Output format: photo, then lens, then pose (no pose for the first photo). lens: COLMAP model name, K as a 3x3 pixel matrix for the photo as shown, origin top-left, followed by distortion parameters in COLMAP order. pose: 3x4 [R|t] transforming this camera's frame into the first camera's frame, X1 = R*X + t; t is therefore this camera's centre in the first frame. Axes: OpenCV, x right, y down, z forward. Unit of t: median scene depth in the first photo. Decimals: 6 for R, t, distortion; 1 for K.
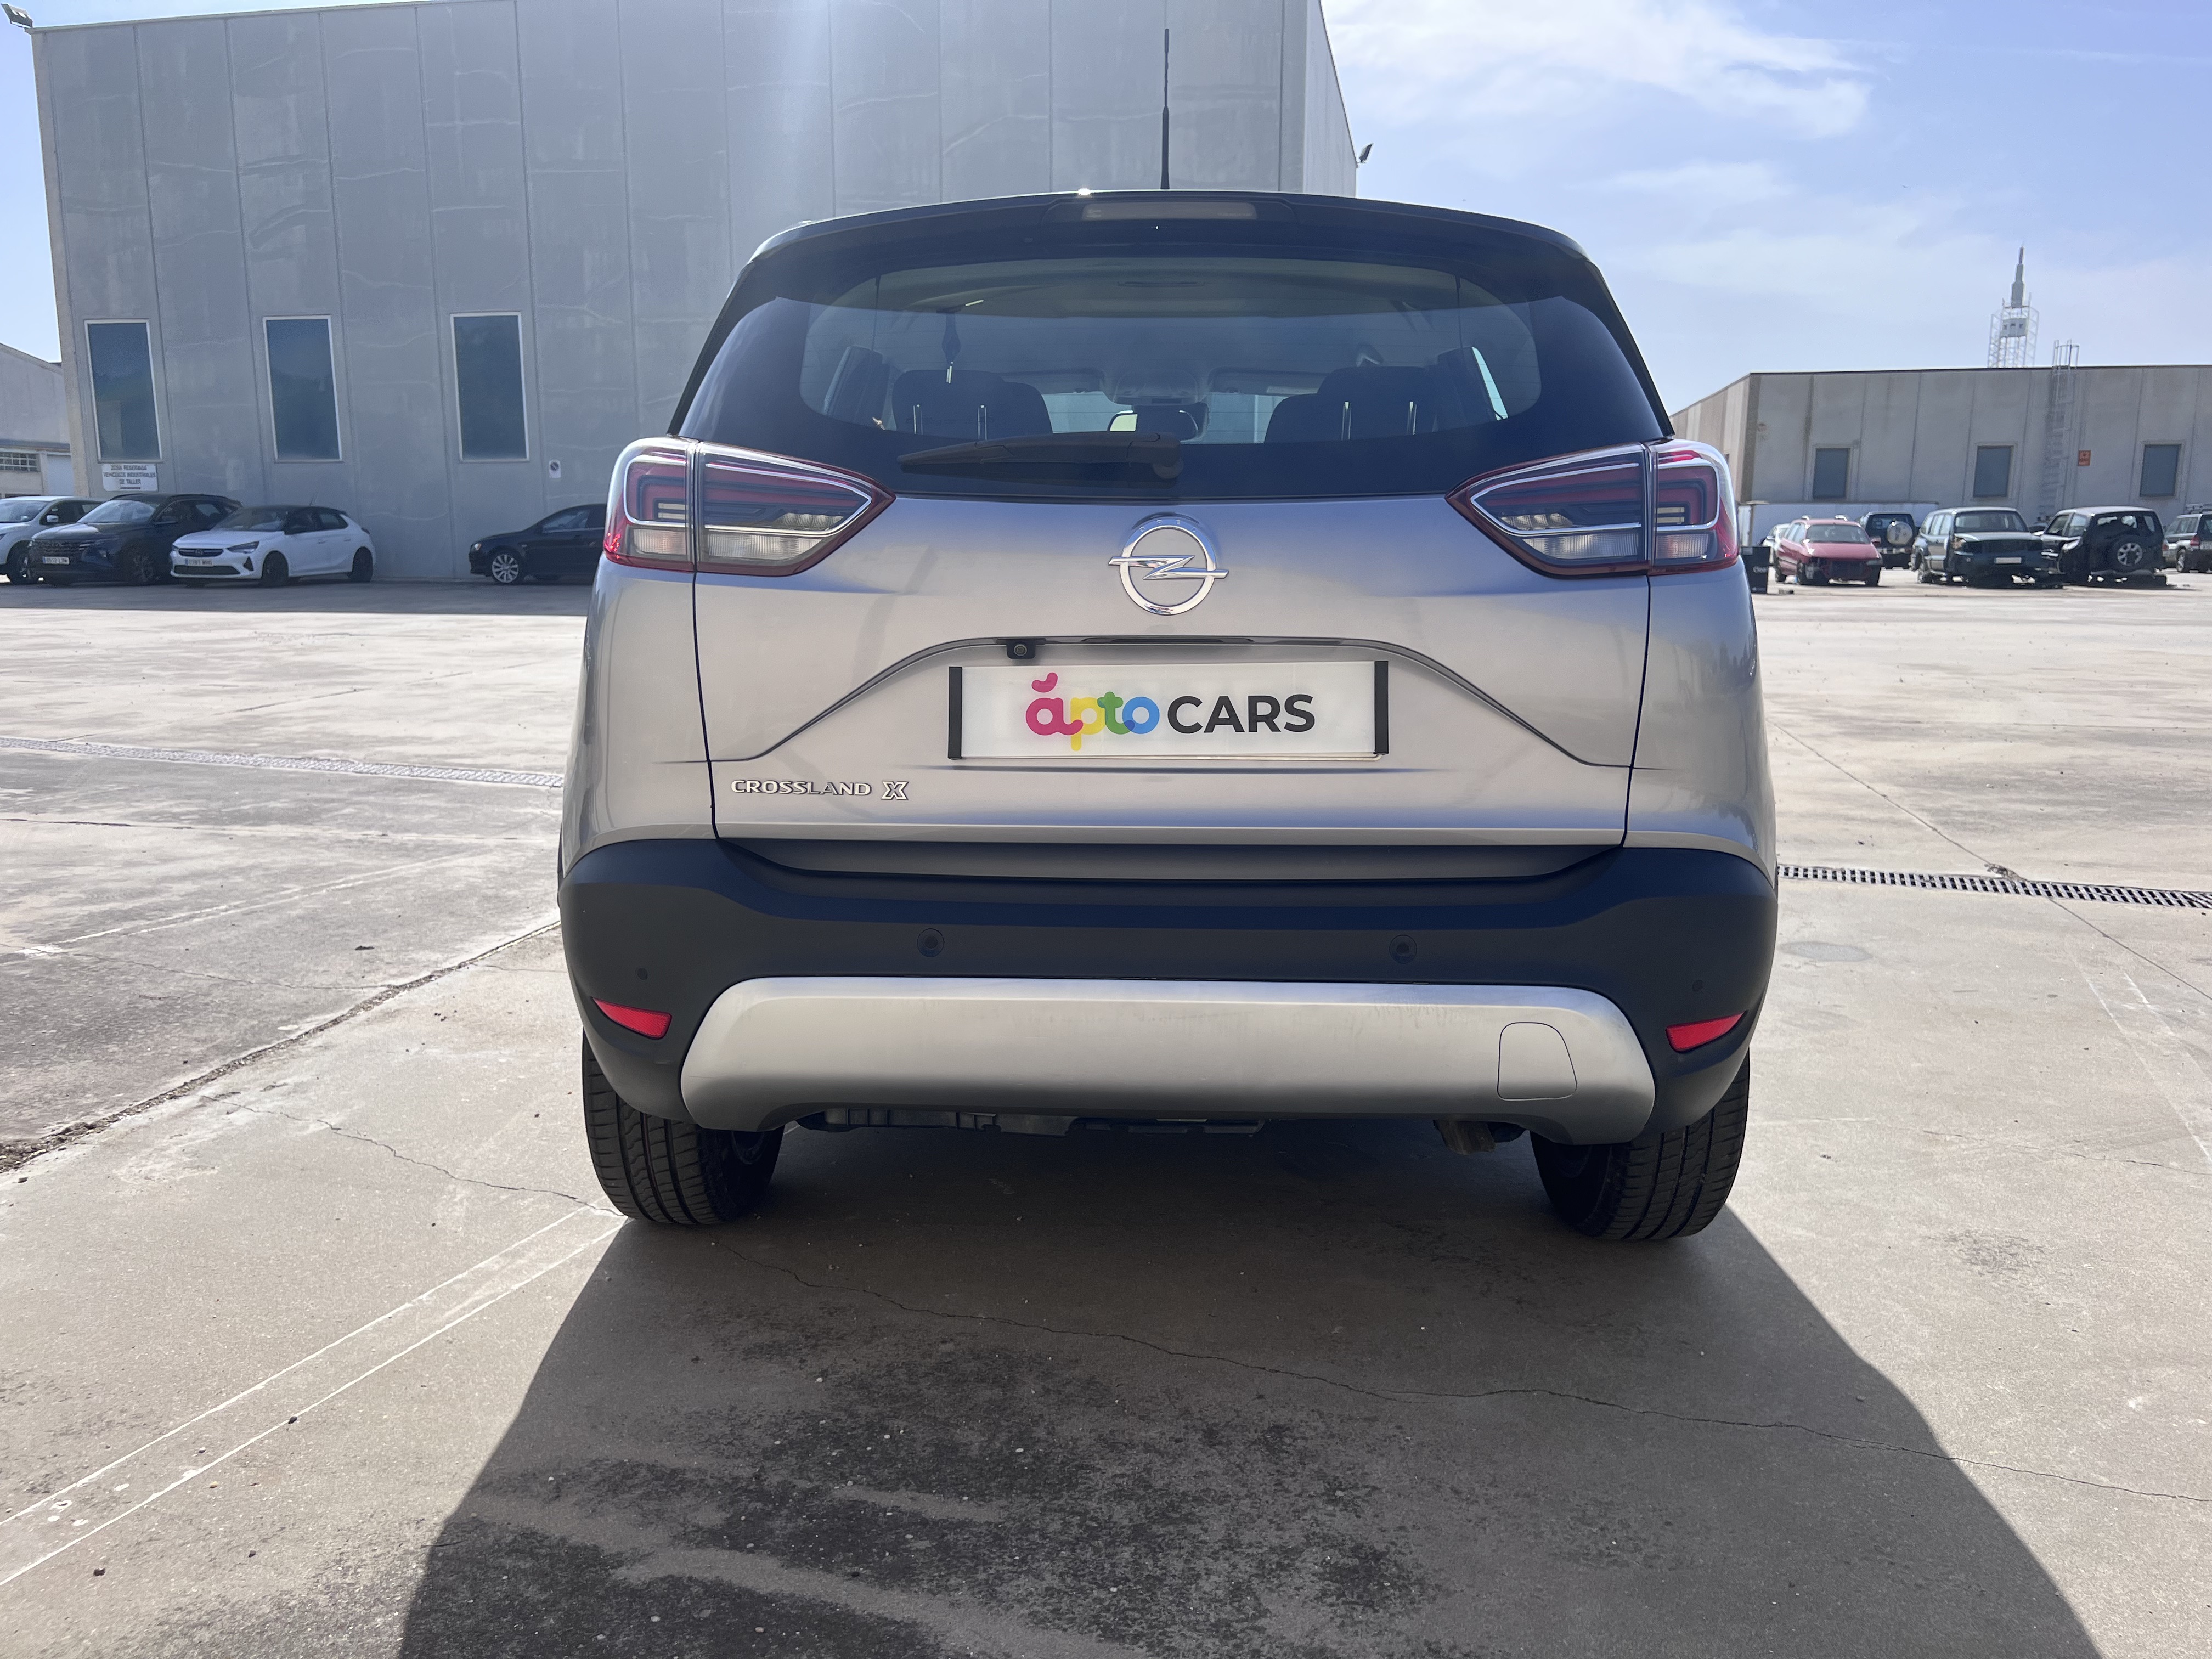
lens RADIAL K [[1667.2, 0, 1089.8], [0, 1667.2, 850.5], [0, 0, 1]] dist [0.047120, -0.053509]
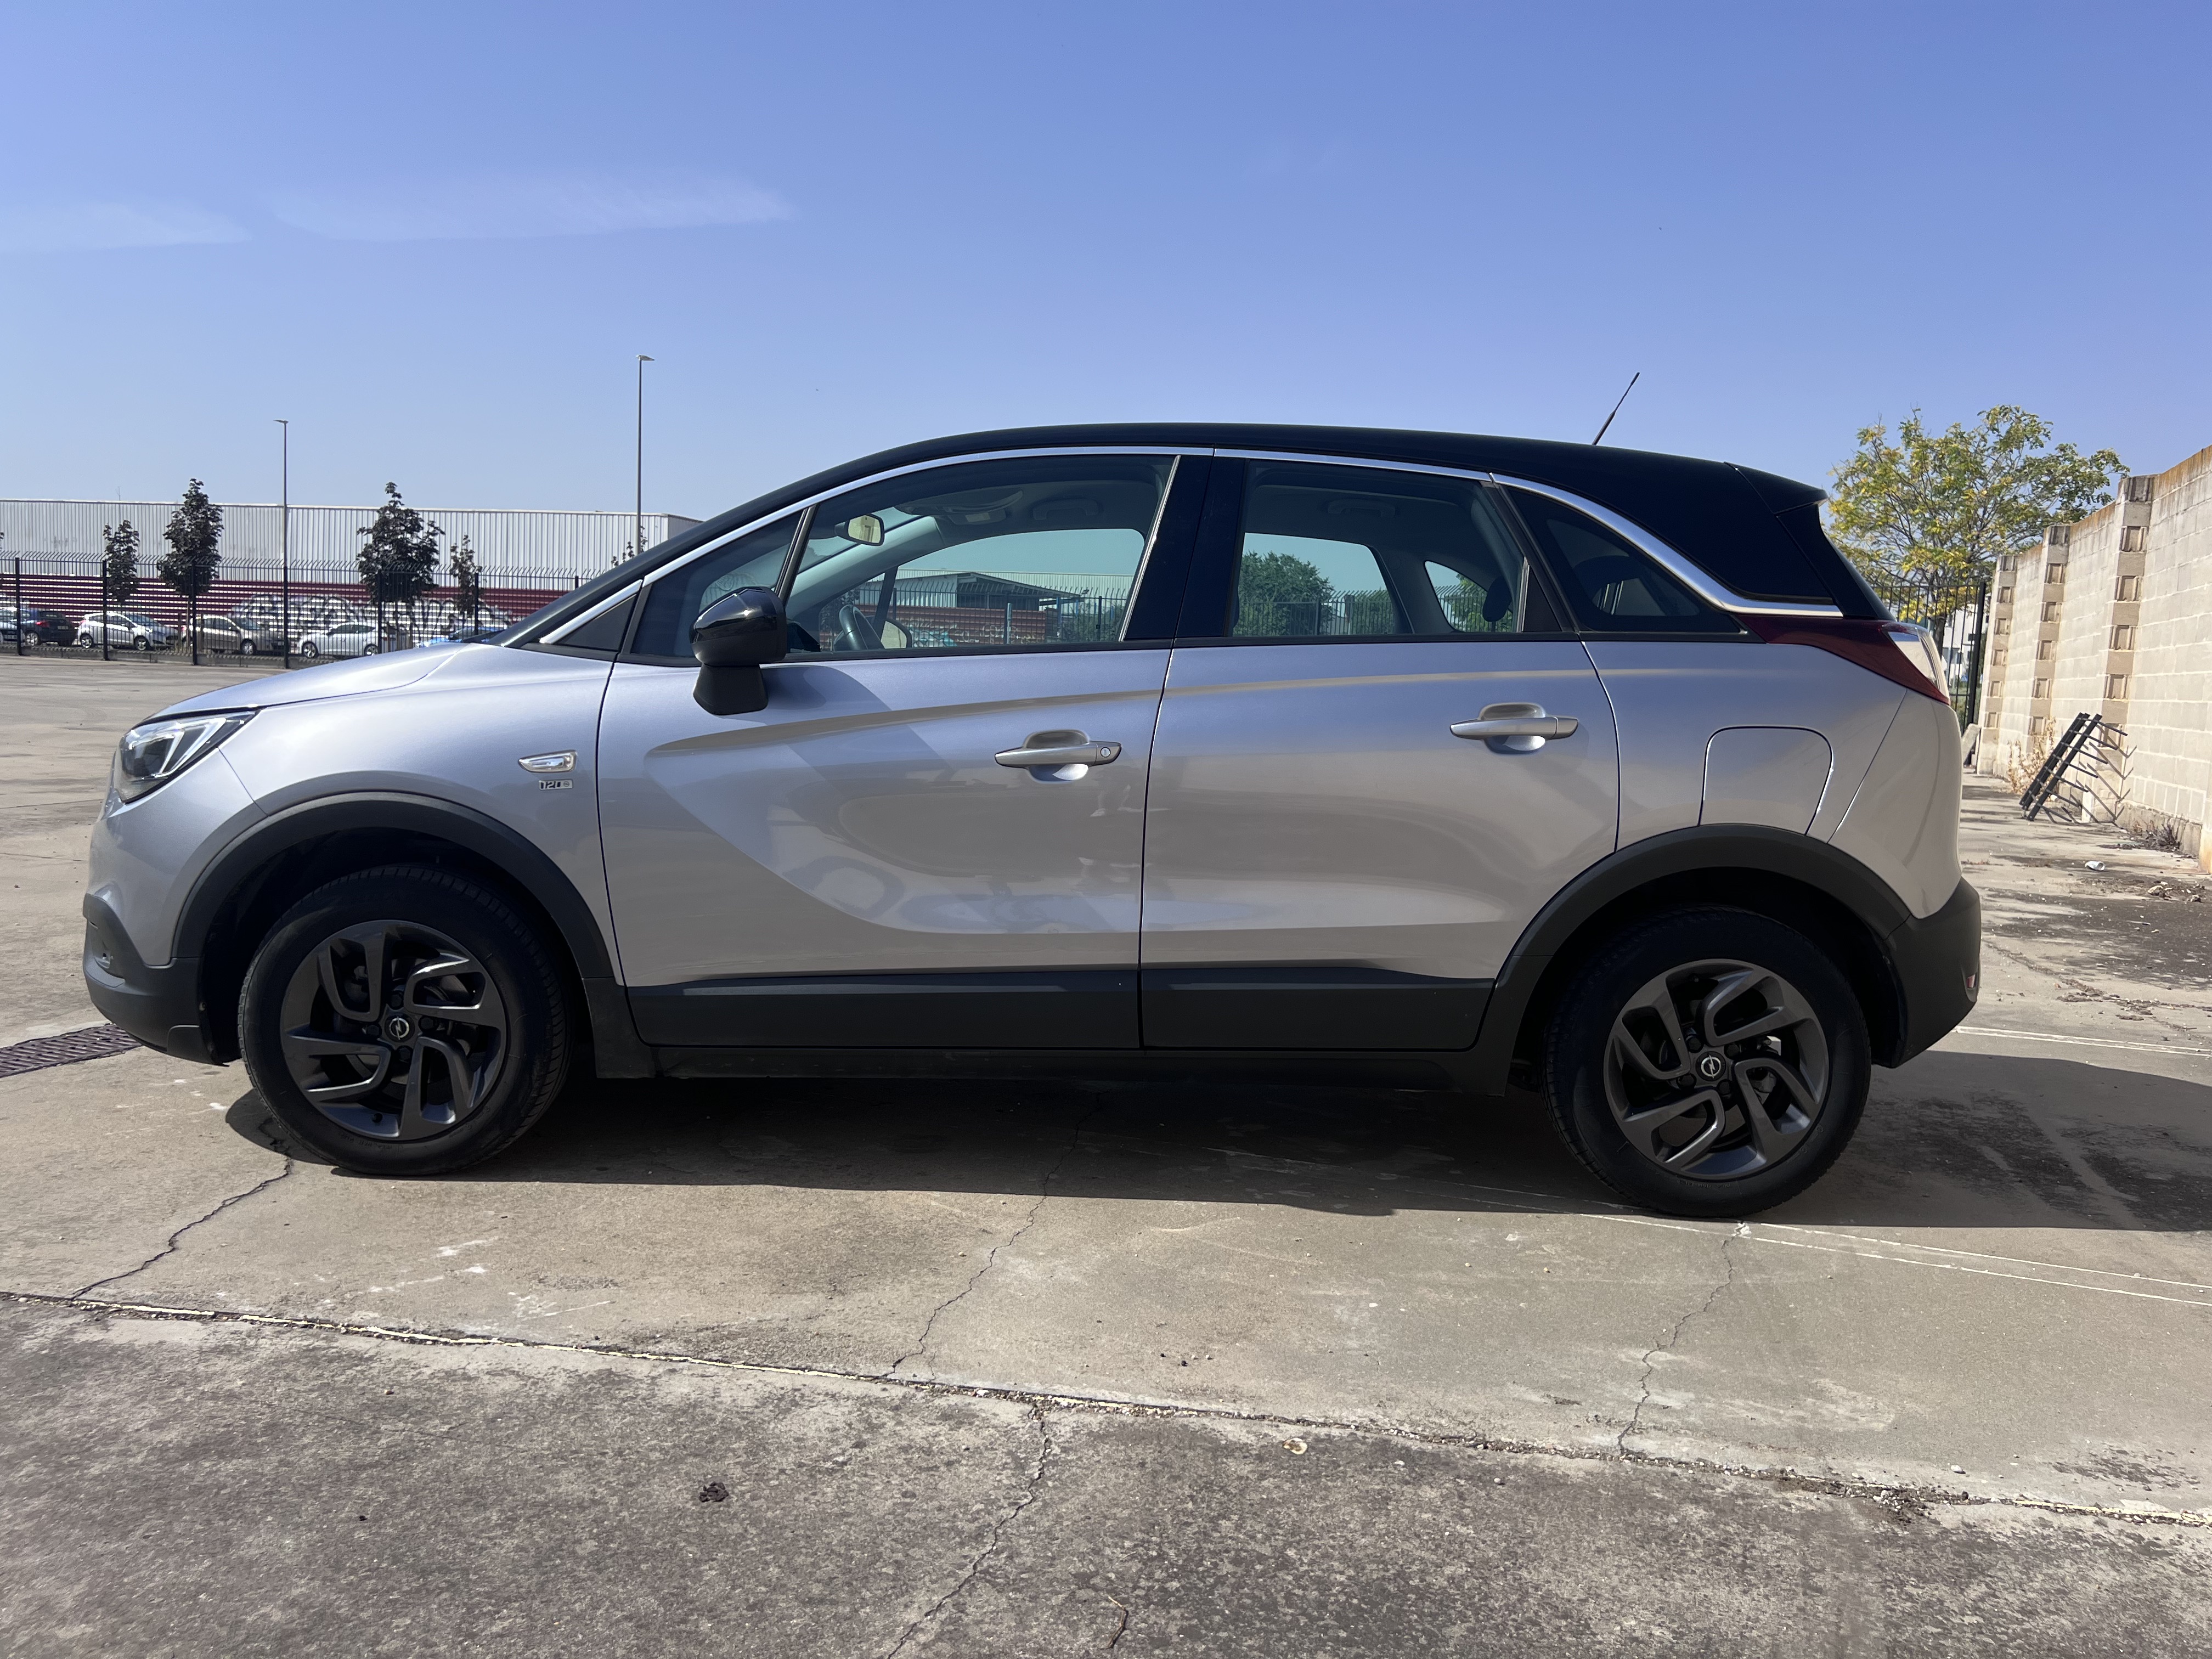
lens RADIAL K [[1667.2, 0, 1100.2], [0, 1667.2, 840.6], [0, 0, 1]] dist [0.047120, -0.053509]
pose [[-0.021396, -0.107816, 0.993941, -1.955958], [0.143858, 0.983490, 0.109779, -0.350565], [-0.989367, 0.145335, -0.005533, 1.918473]]
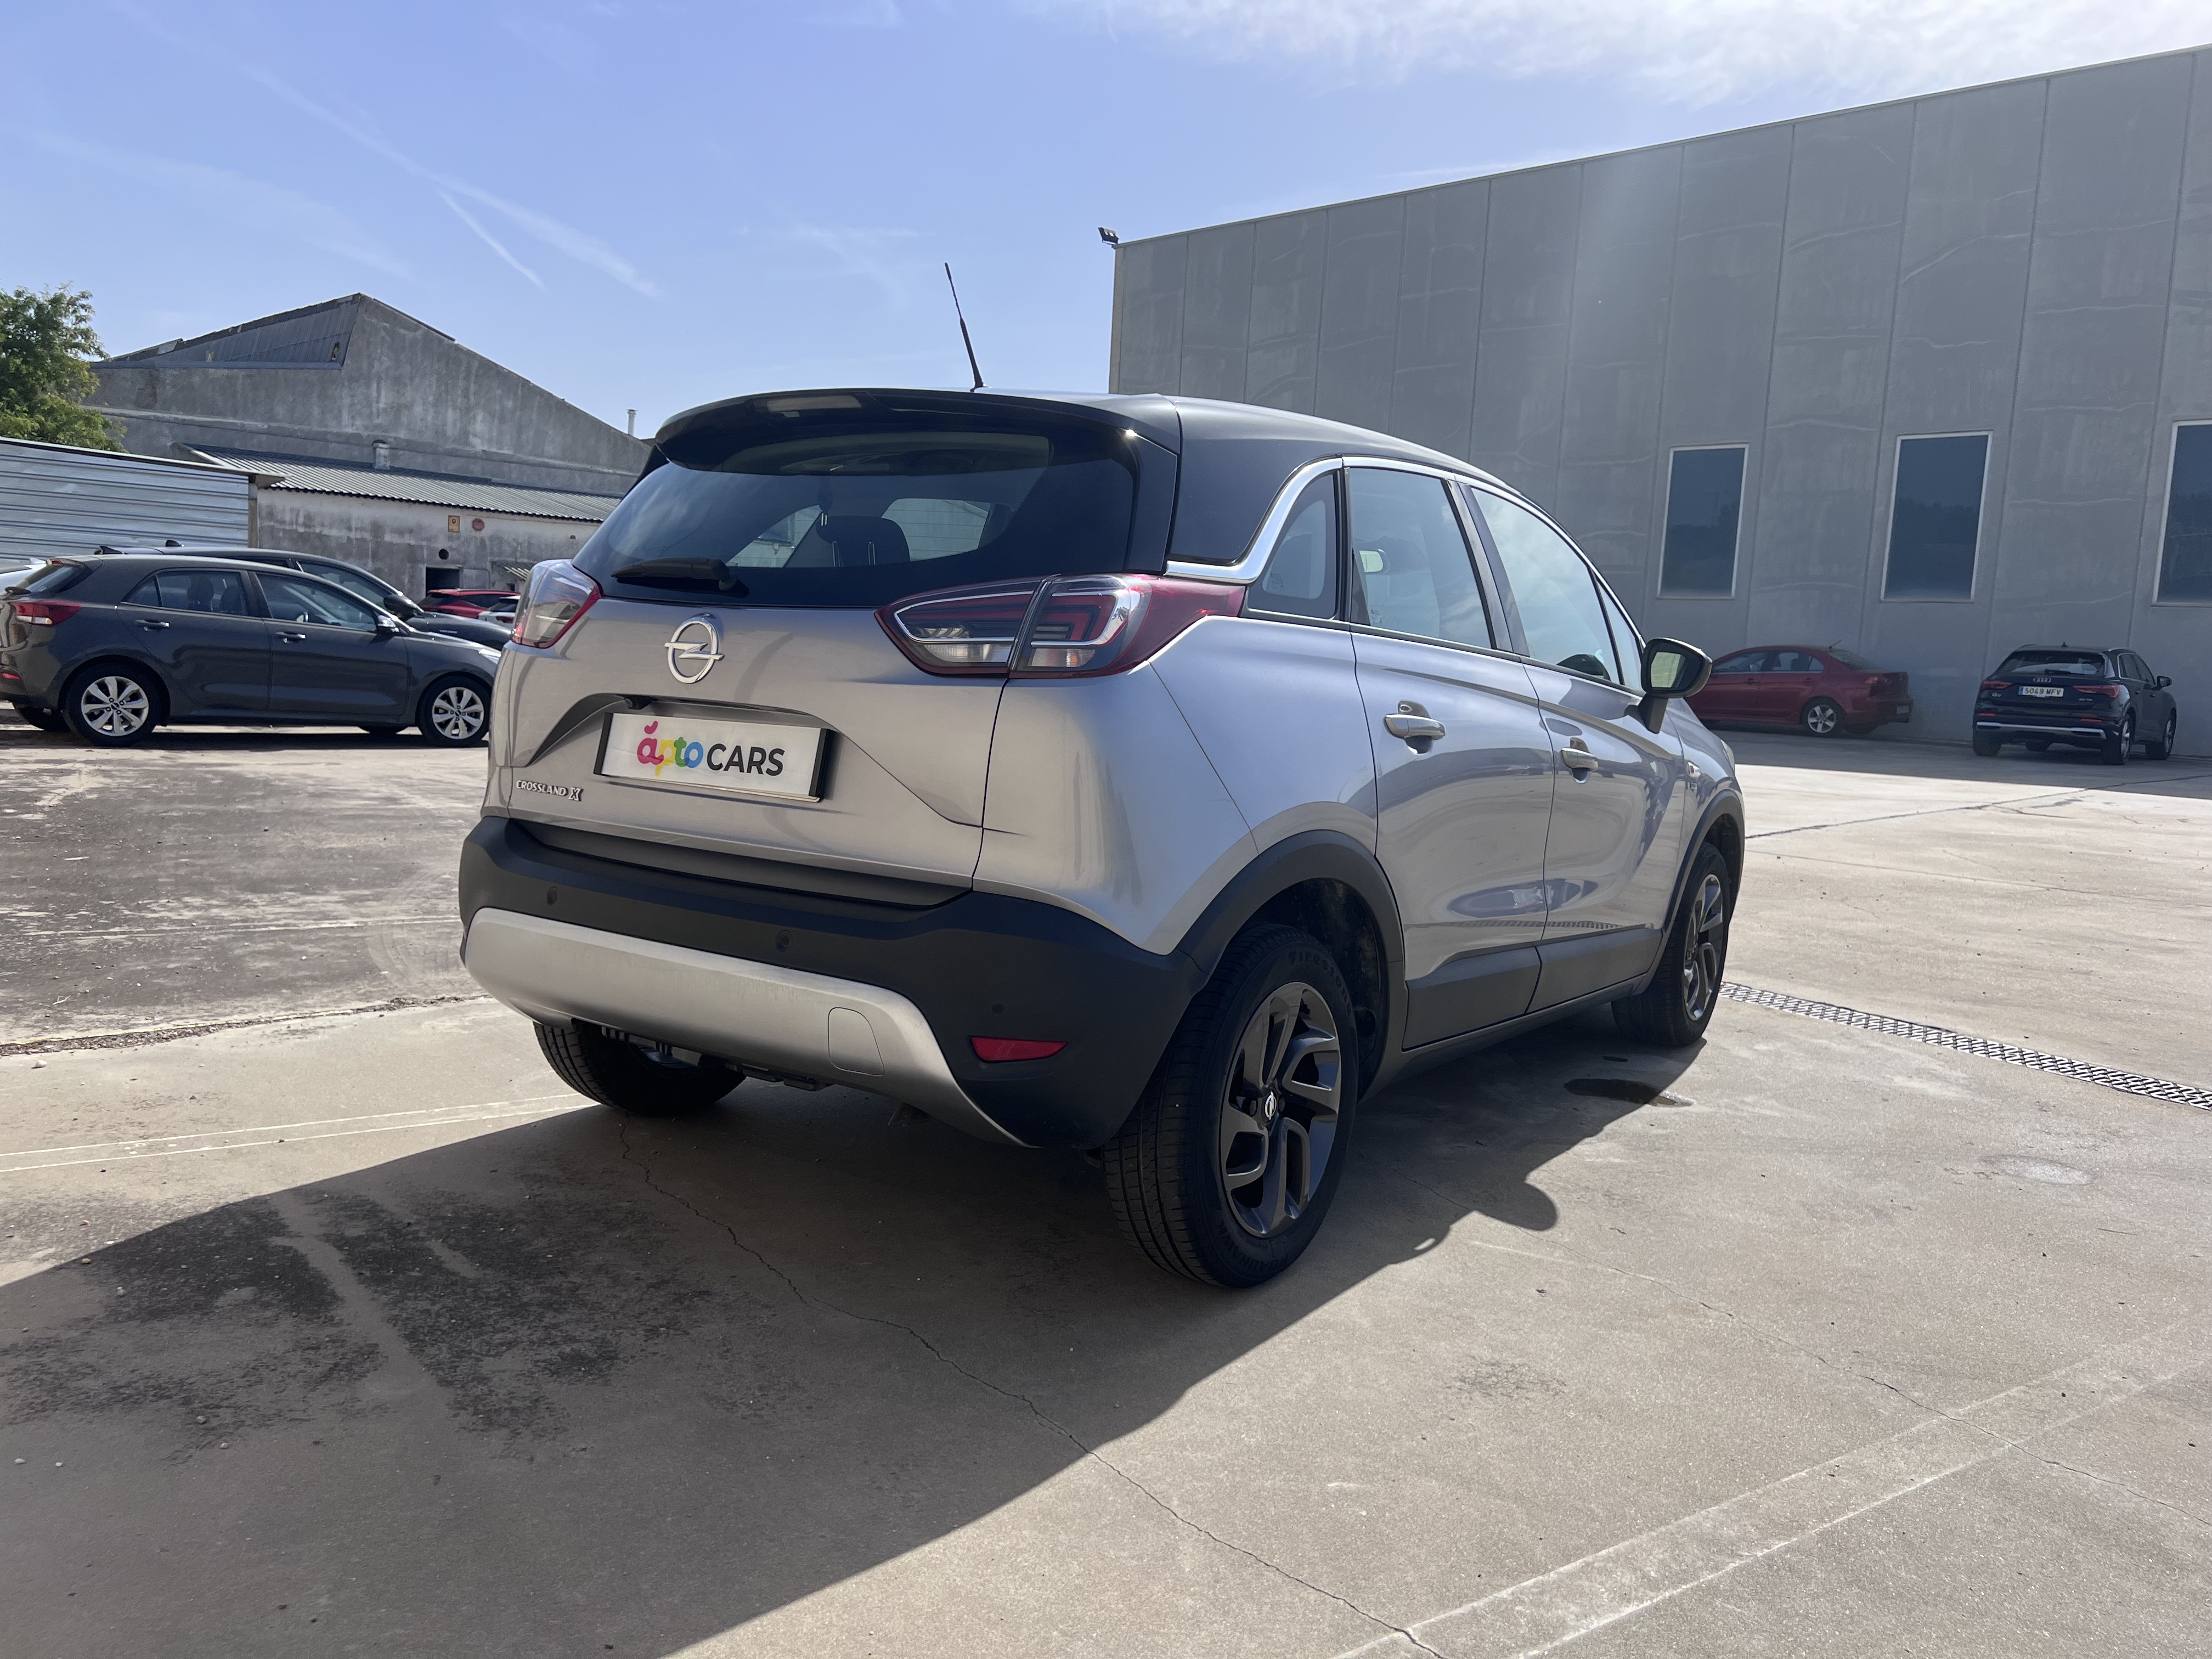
lens RADIAL K [[1667.2, 0, 1093.6], [0, 1667.2, 833.9], [0, 0, 1]] dist [0.047120, -0.053509]
pose [[0.836842, 0.098908, -0.538435, 1.078511], [-0.146060, 0.988230, -0.045476, -0.000408], [0.527599, 0.116700, 0.841439, -0.001009]]
